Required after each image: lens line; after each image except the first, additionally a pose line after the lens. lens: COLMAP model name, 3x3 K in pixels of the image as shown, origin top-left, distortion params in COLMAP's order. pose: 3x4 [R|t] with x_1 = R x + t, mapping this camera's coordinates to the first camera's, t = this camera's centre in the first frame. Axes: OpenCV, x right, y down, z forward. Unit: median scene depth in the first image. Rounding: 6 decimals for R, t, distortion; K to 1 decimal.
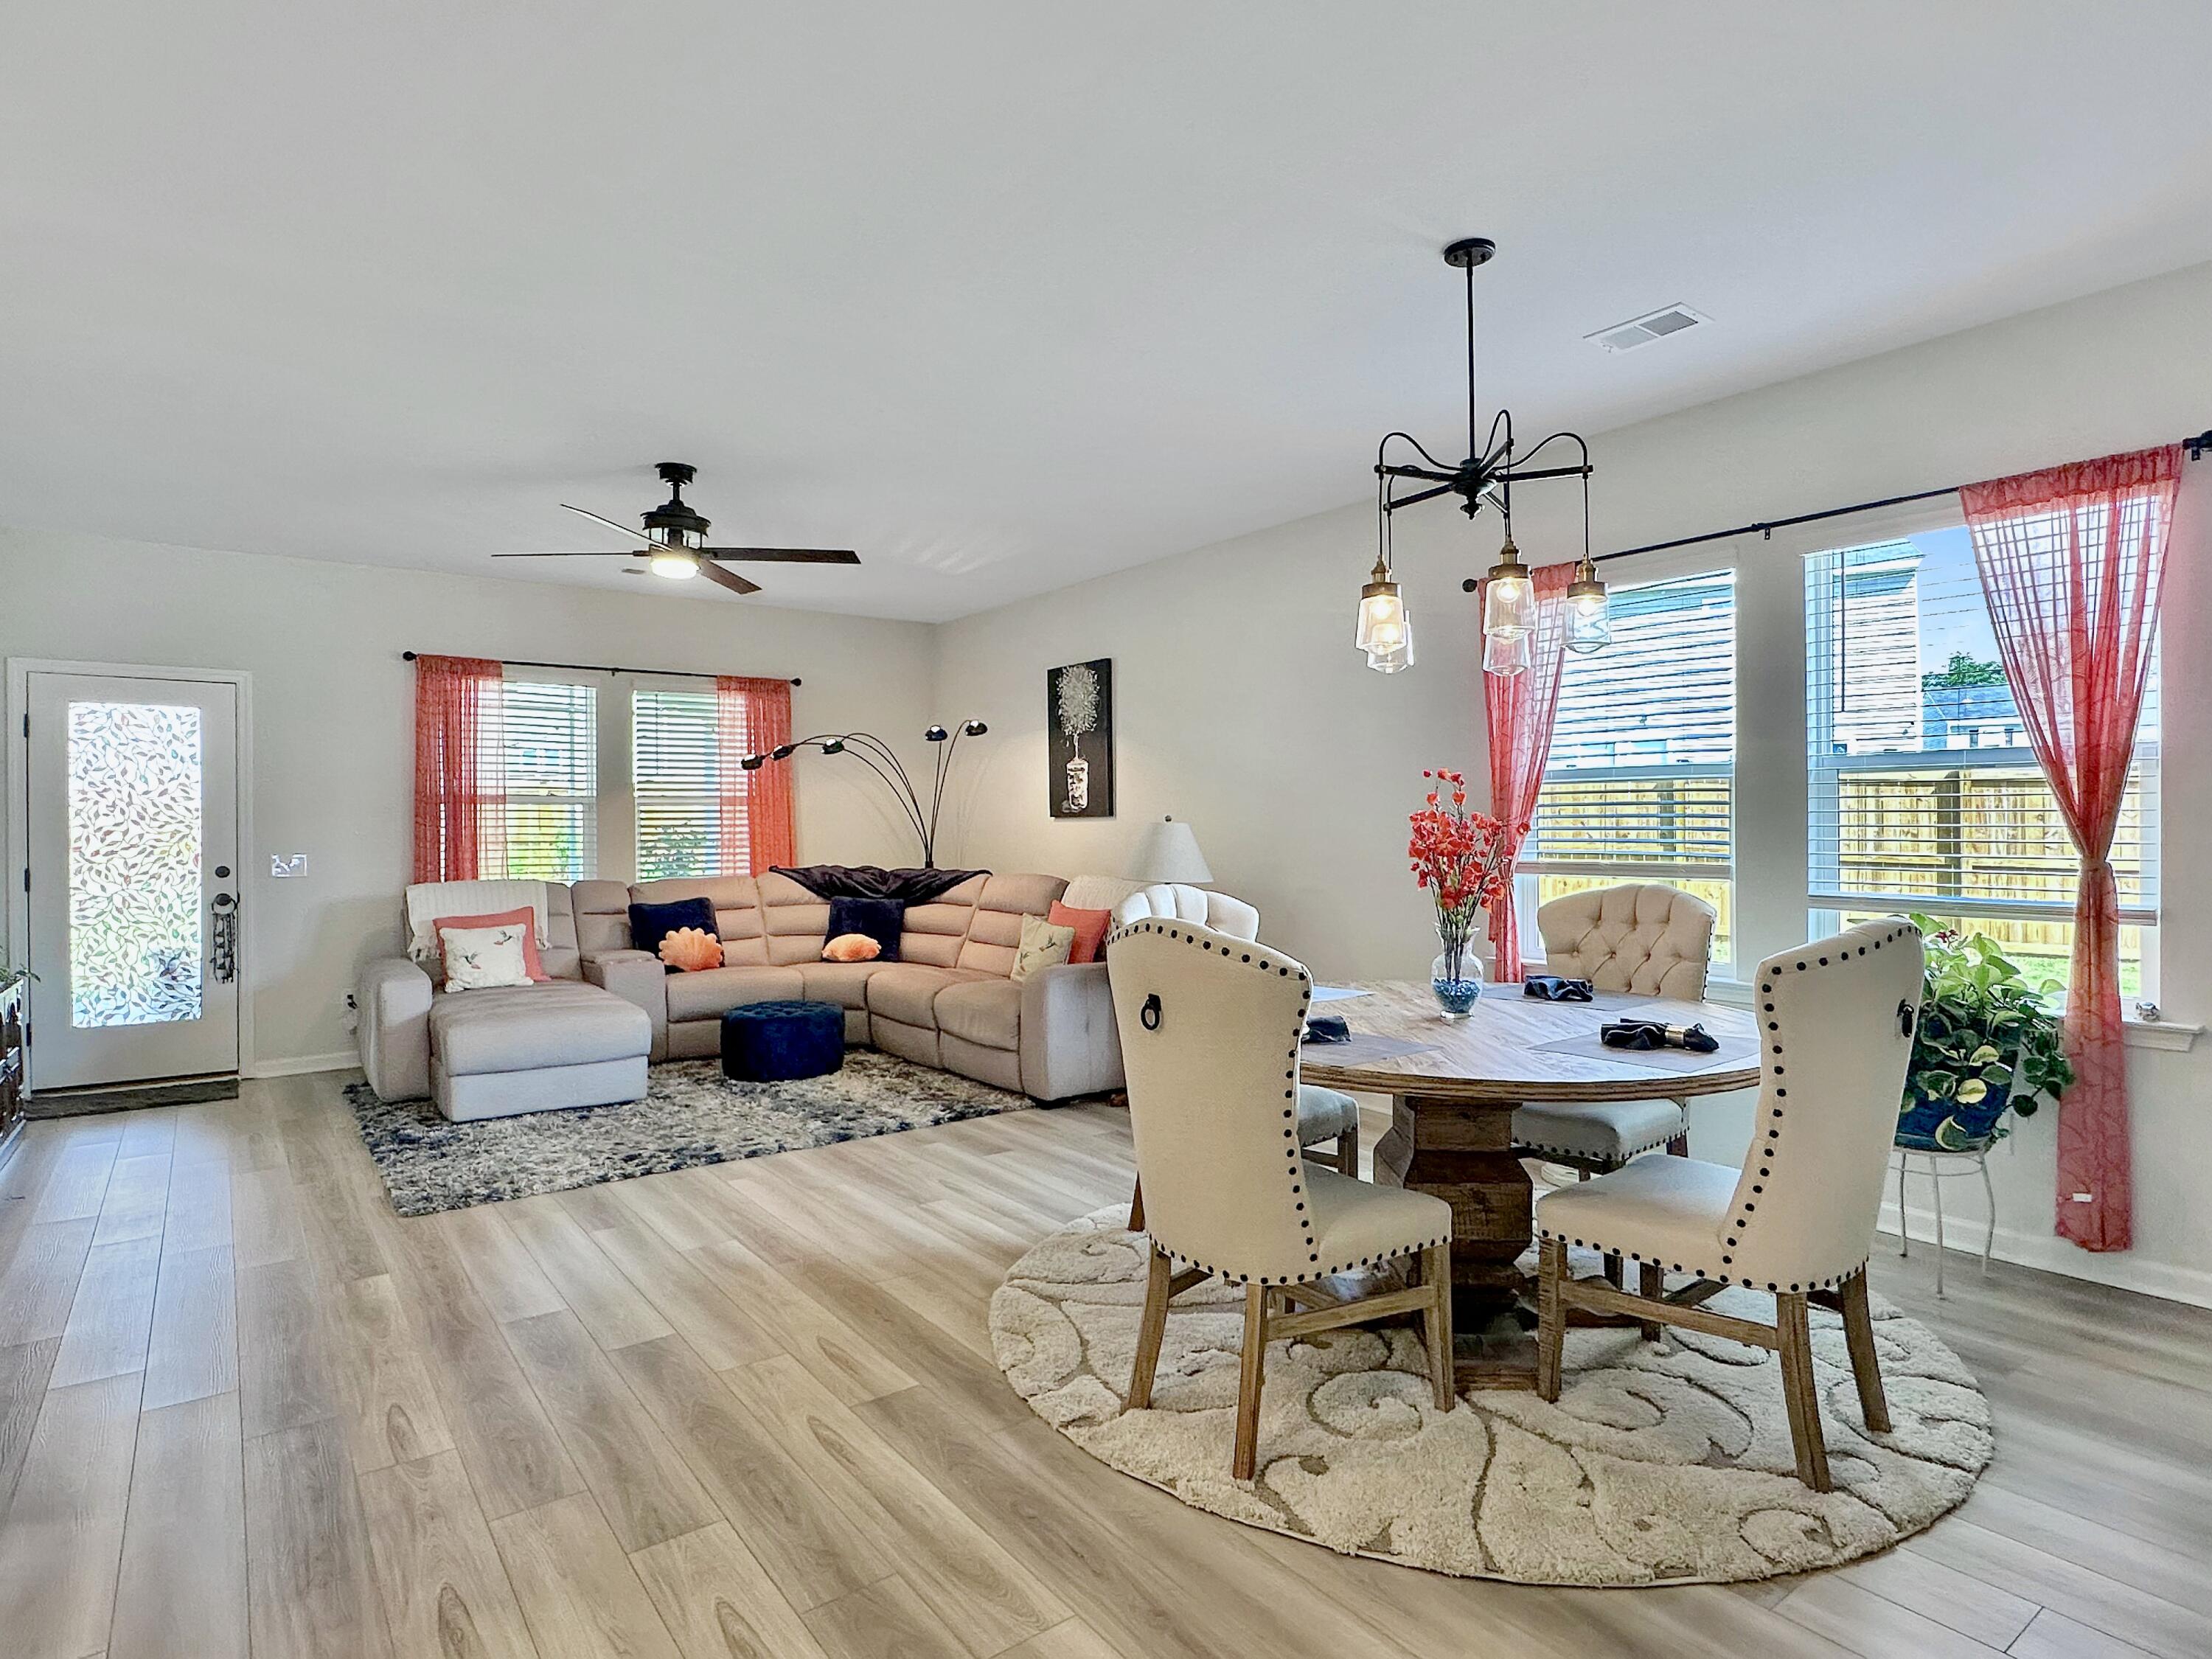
lens RADIAL K [[1174.3, 0, 1158.5], [0, 1174.3, 833.2], [0, 0, 1]] dist [-0.001966, 0.001799]
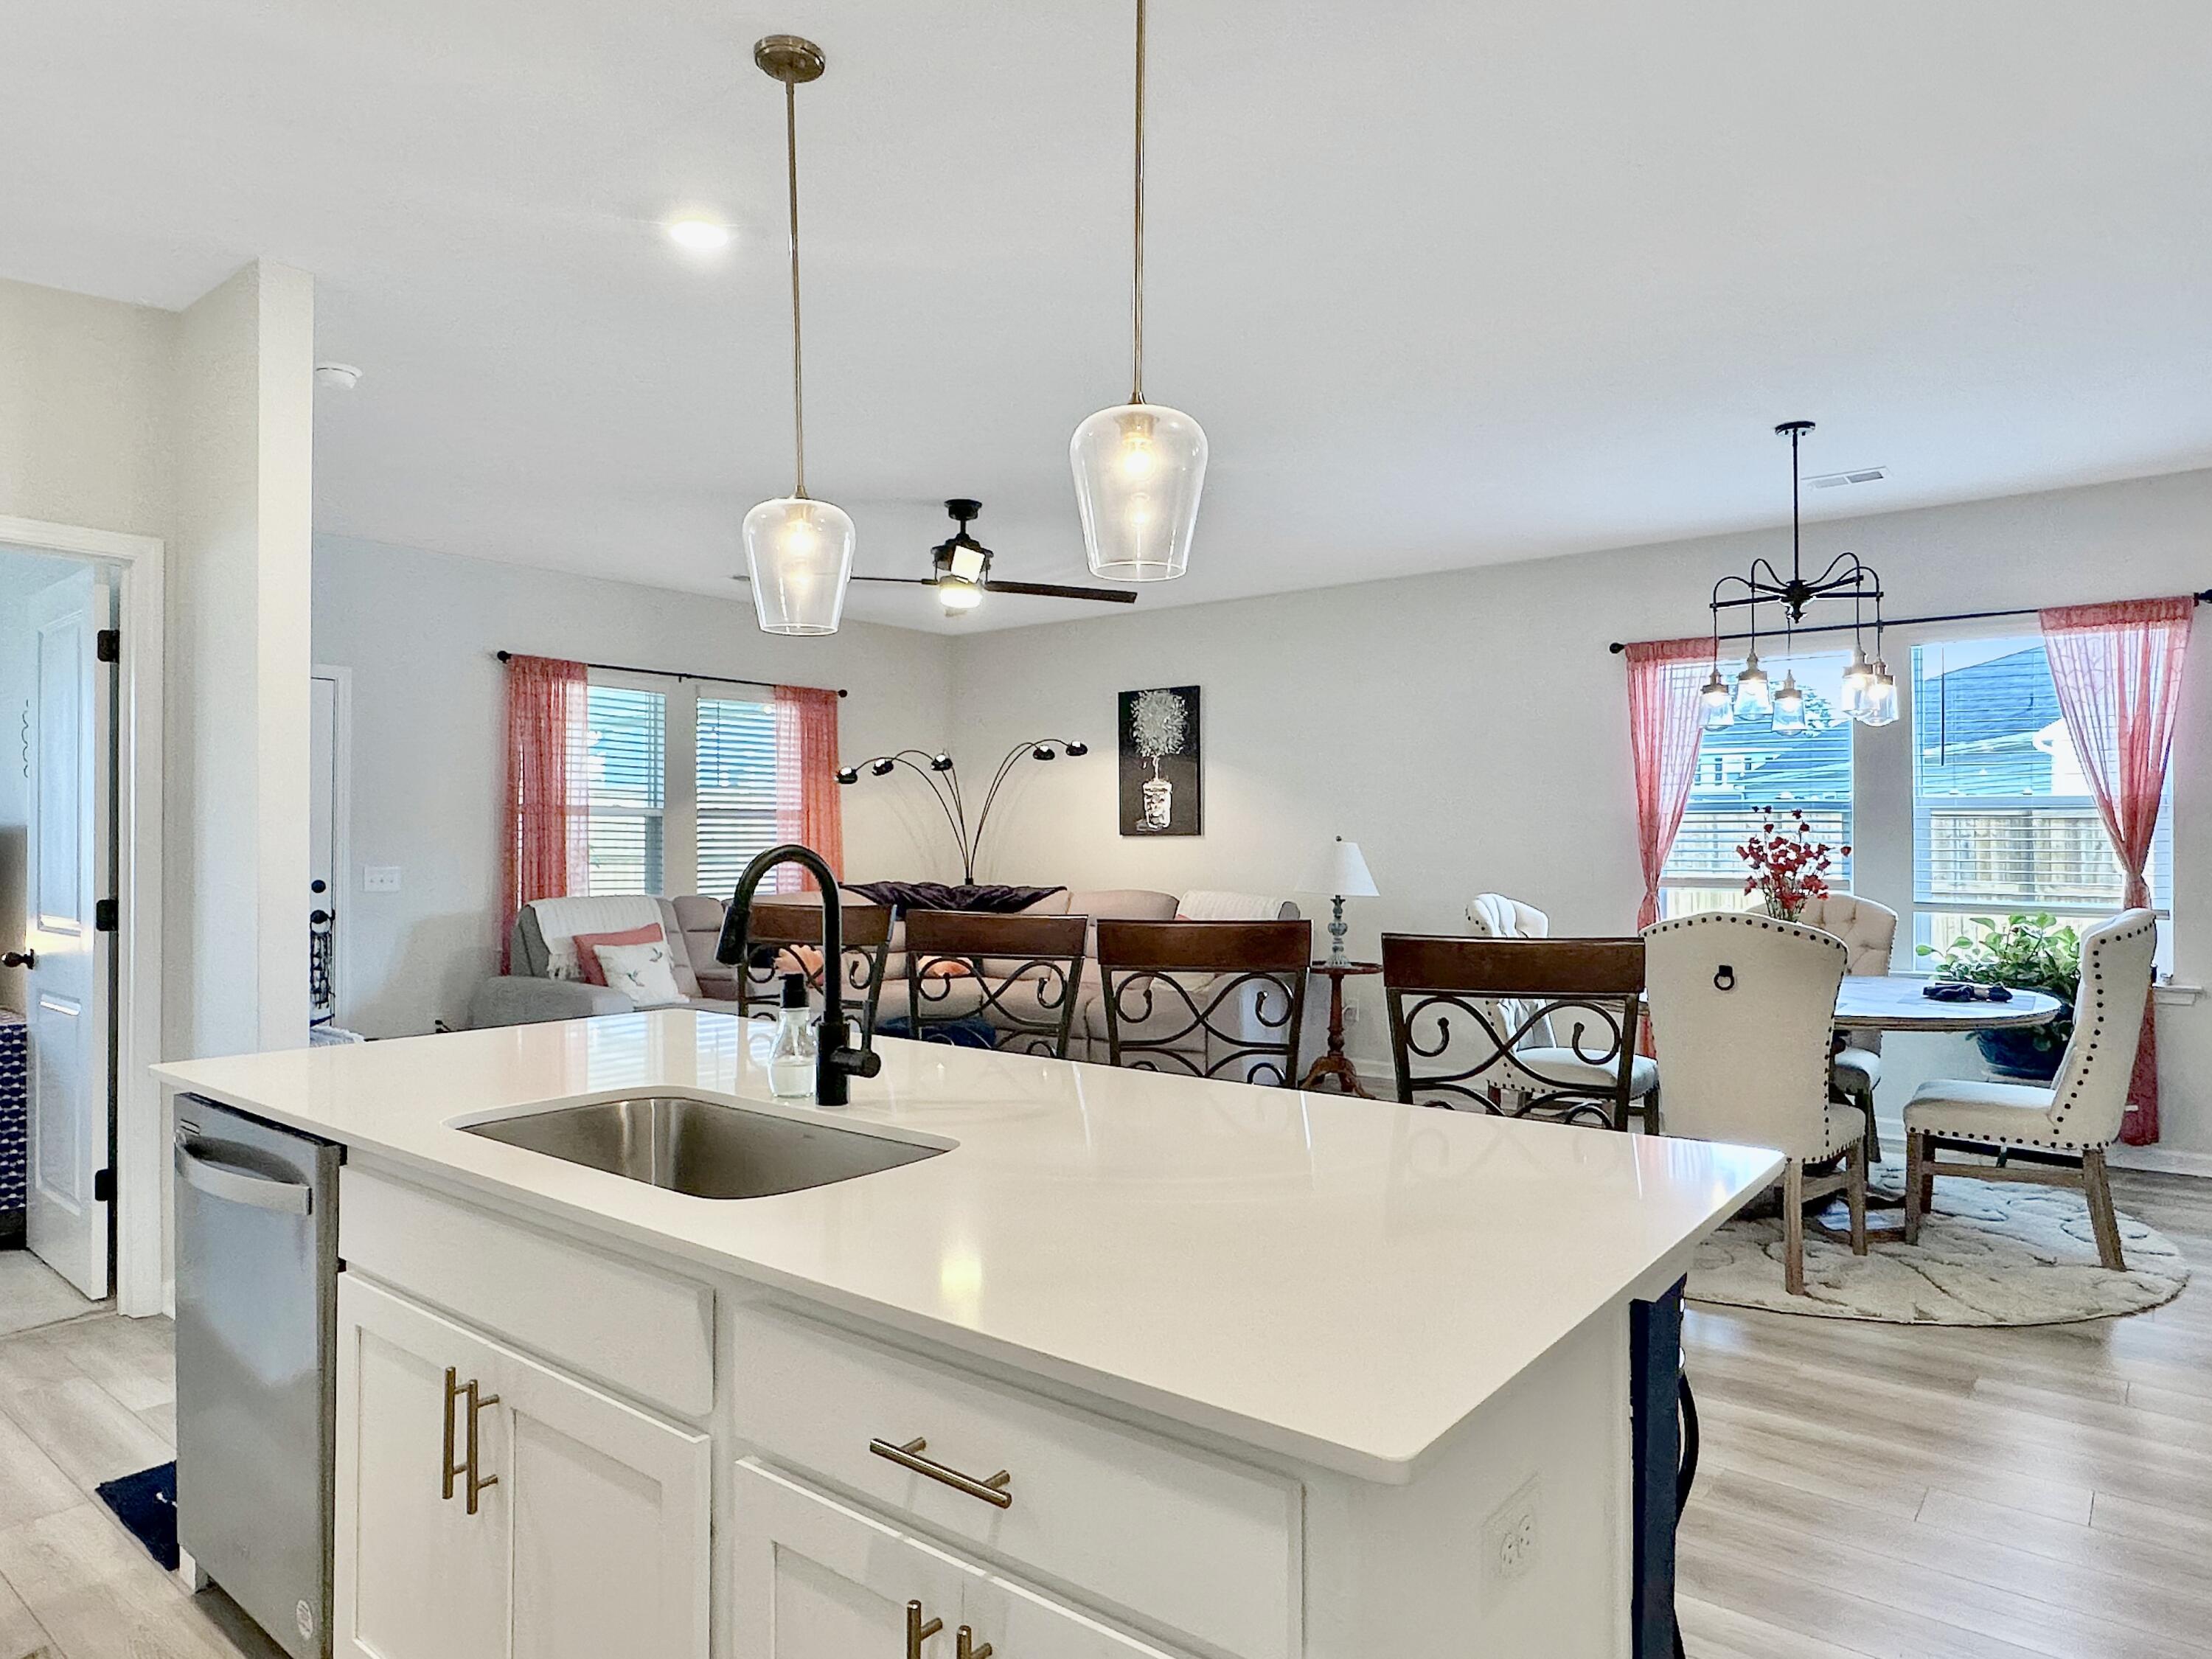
lens RADIAL K [[1331.4, 0, 1121.7], [0, 1331.4, 831.6], [0, 0, 1]] dist [0.000790, -0.000963]
pose [[0.968812, 0.011509, 0.247530, -0.789669], [-0.007454, 0.999822, -0.017313, 0.006642], [-0.247686, 0.014928, 0.968725, -0.272615]]
